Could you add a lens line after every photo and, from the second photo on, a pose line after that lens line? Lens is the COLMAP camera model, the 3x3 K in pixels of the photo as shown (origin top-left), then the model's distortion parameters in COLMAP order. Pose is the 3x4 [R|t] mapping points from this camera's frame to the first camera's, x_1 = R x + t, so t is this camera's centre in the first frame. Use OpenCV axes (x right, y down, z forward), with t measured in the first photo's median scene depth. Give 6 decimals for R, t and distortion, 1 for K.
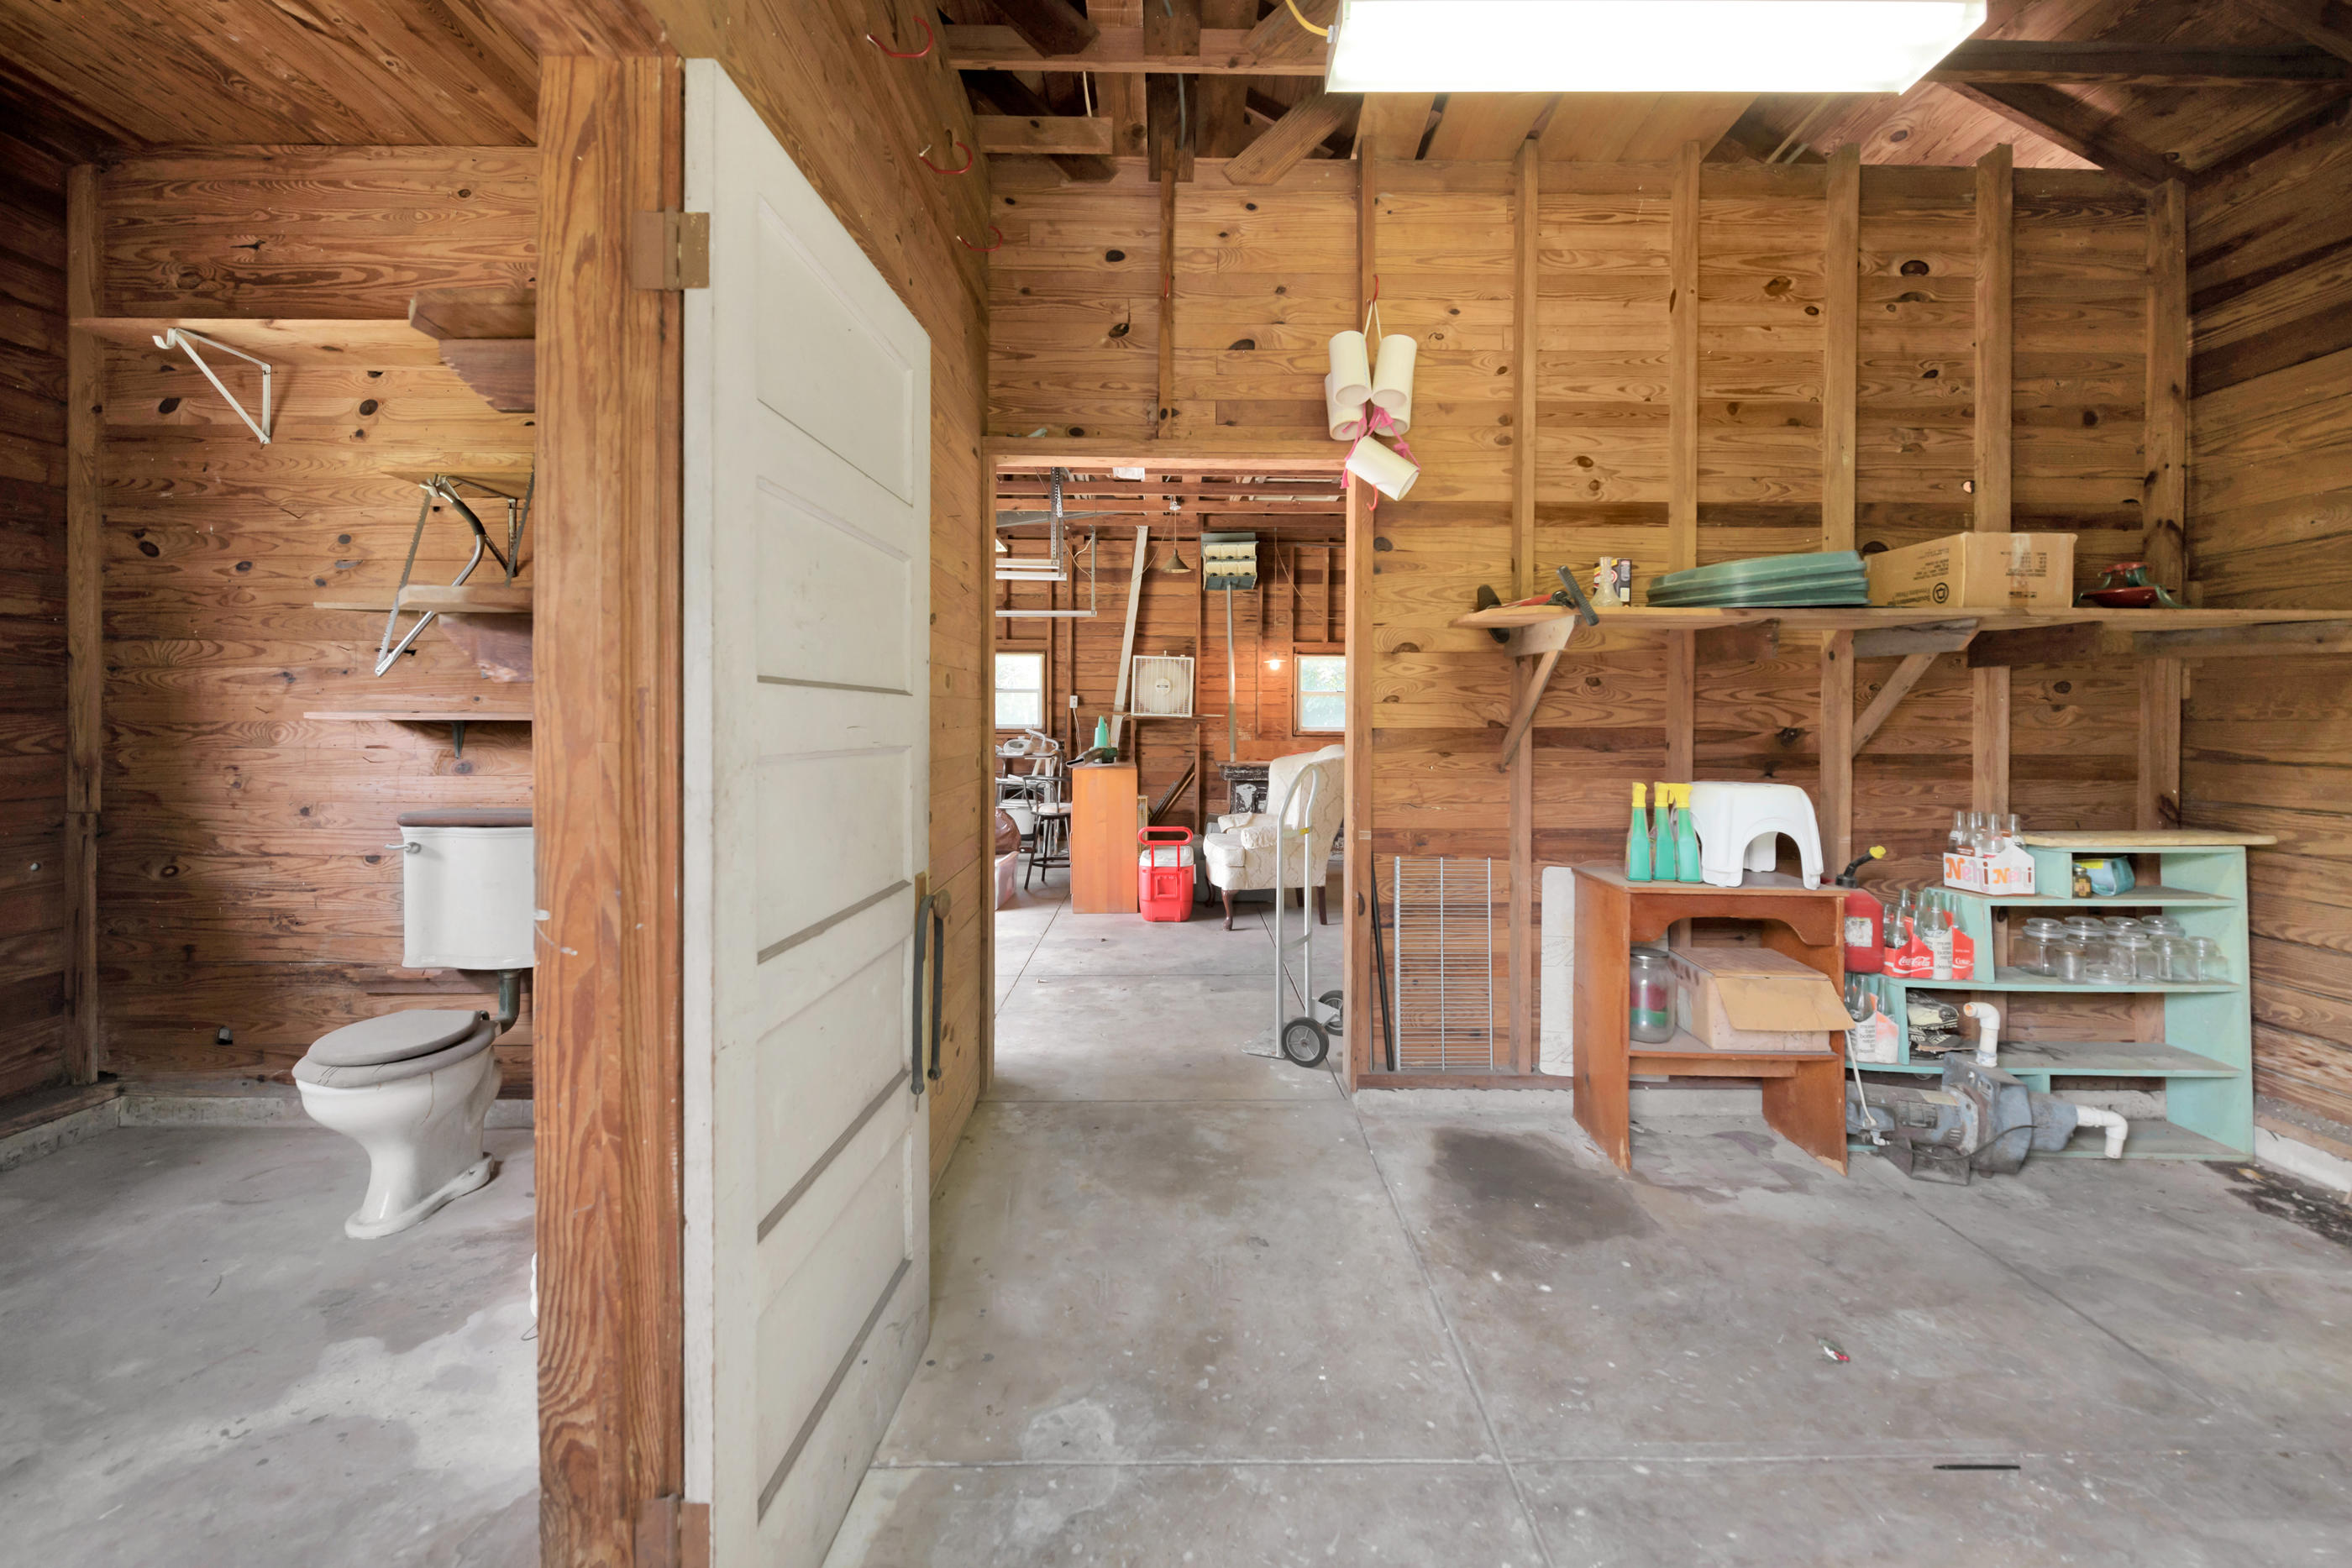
lens RADIAL K [[939.4, 0, 1183.0], [0, 939.4, 781.5], [0, 0, 1]] dist [-0.002435, -0.000331]
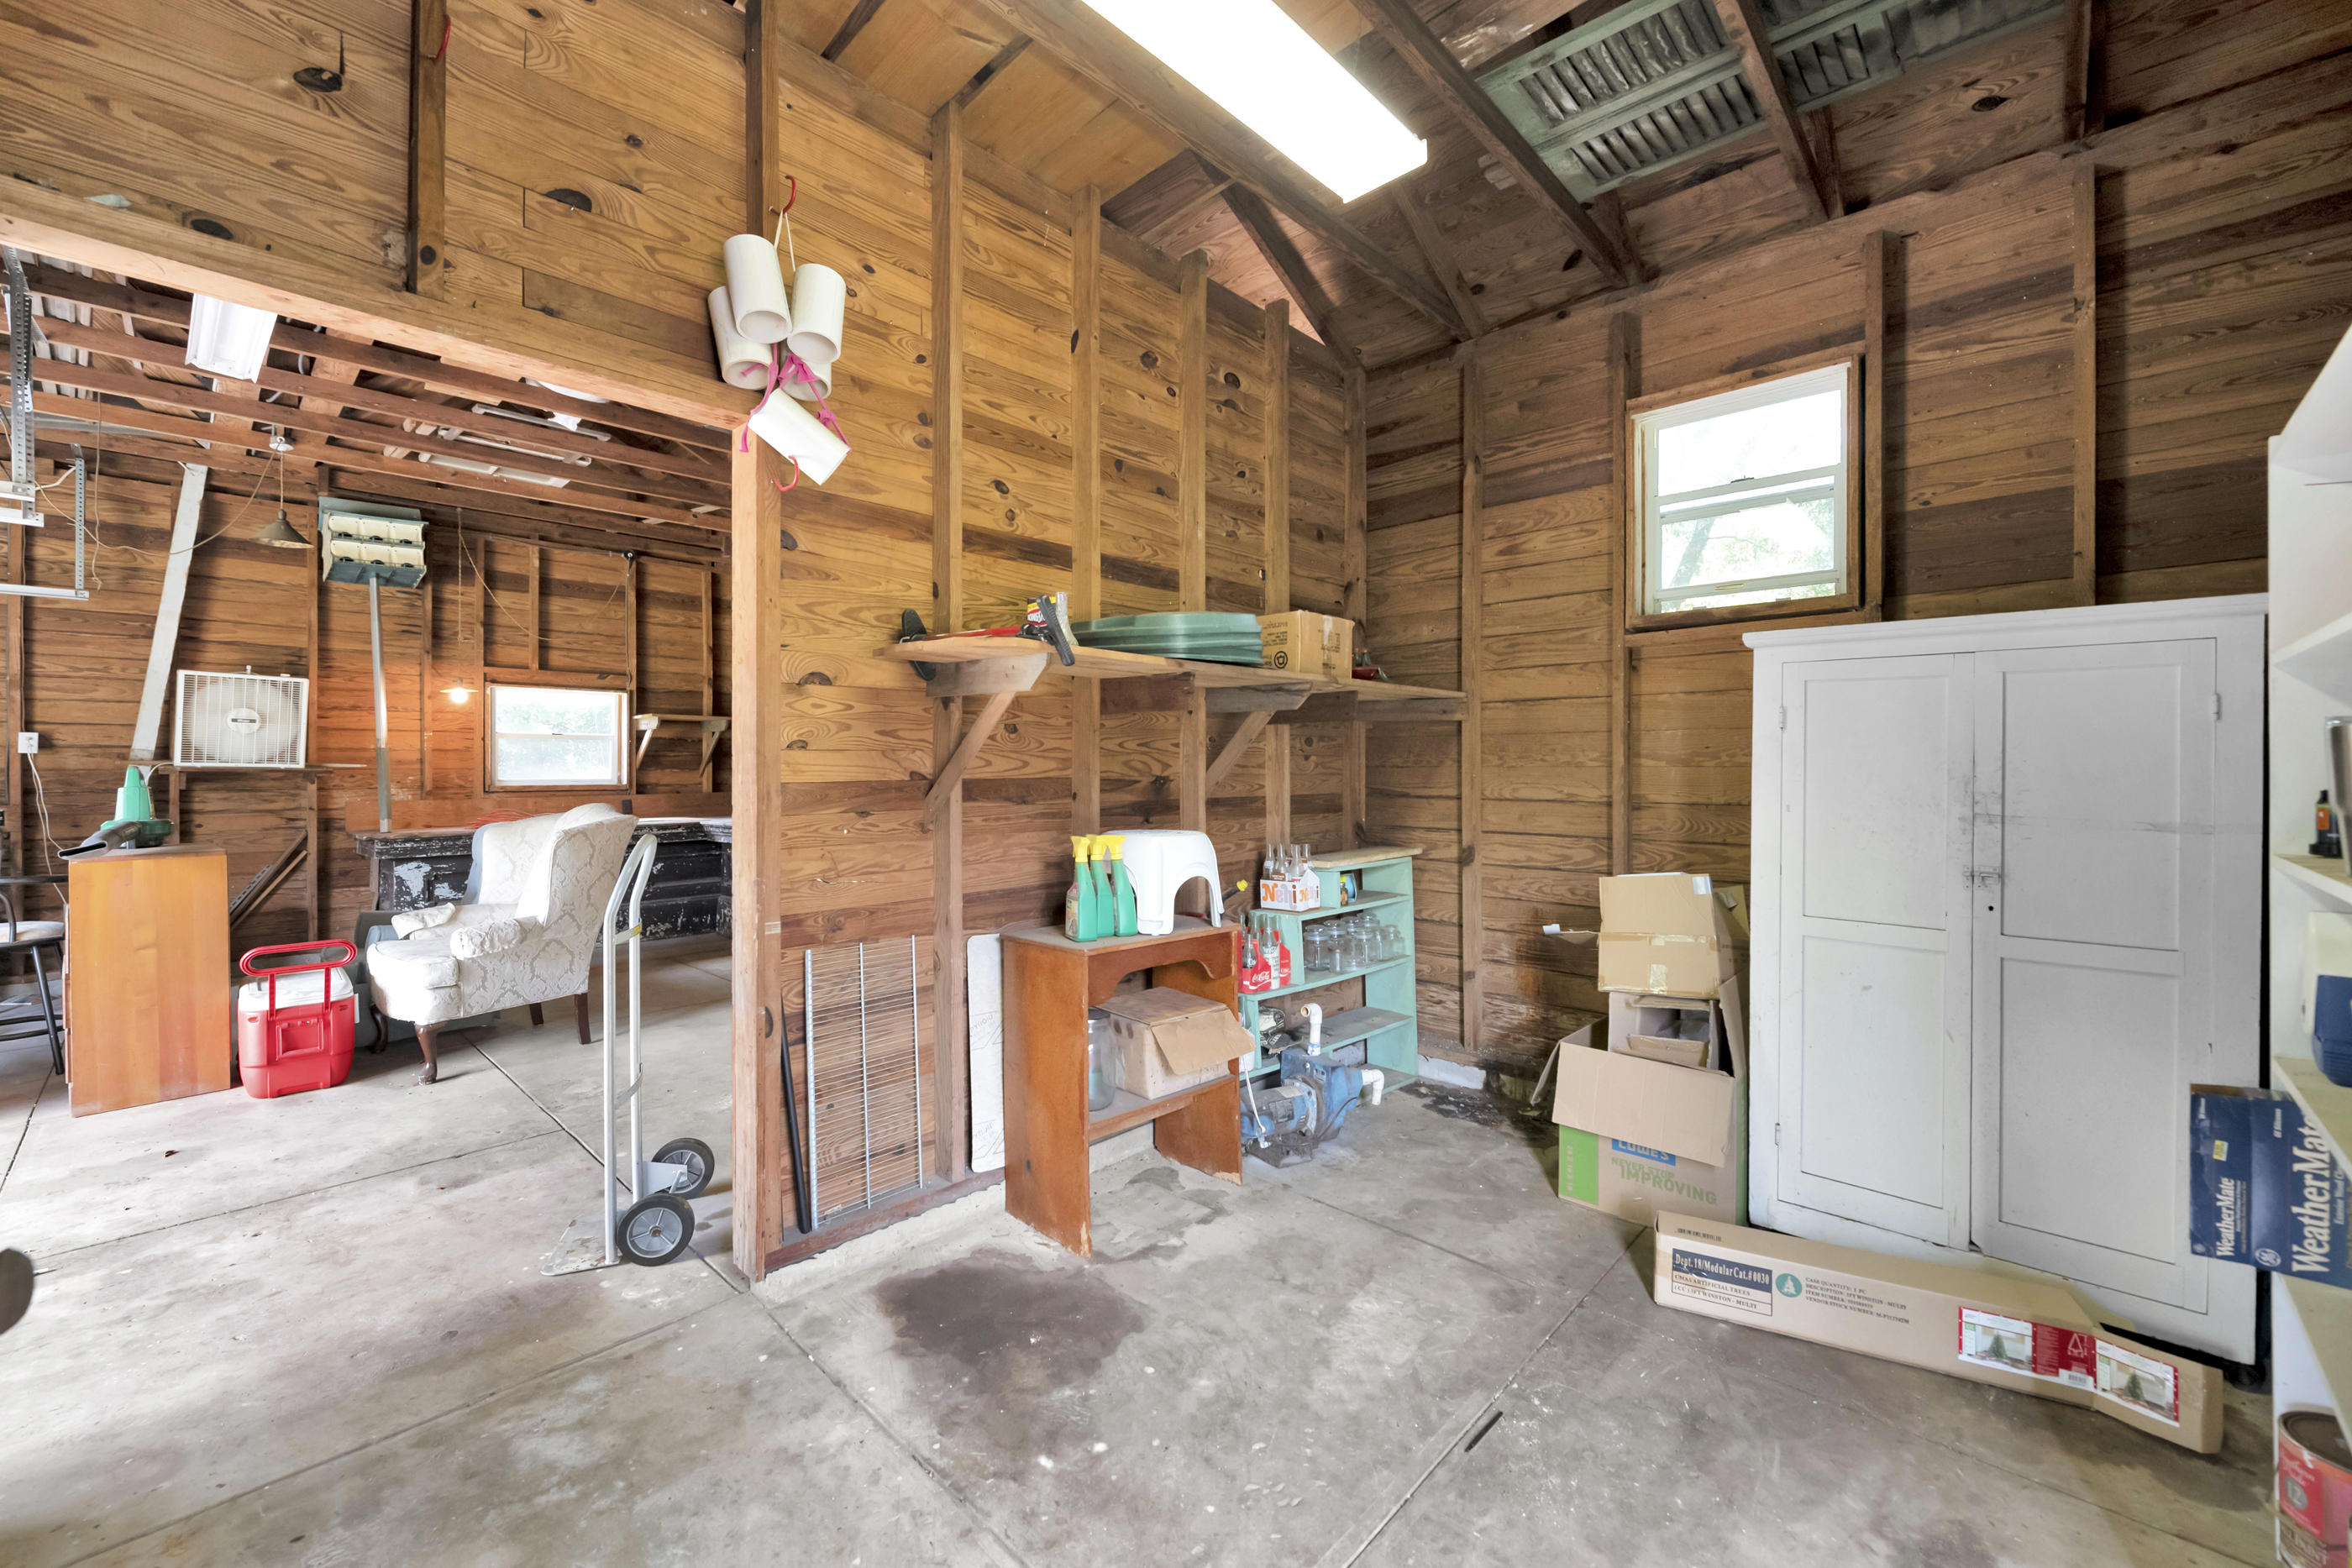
lens RADIAL K [[944.1, 0, 1172.1], [0, 944.1, 794.4], [0, 0, 1]] dist [0.003346, -0.004397]
pose [[0.694033, -0.025813, 0.719481, -0.123326], [0.052587, 0.998505, -0.014902, -0.020711], [-0.718020, 0.048178, 0.694353, 0.258250]]
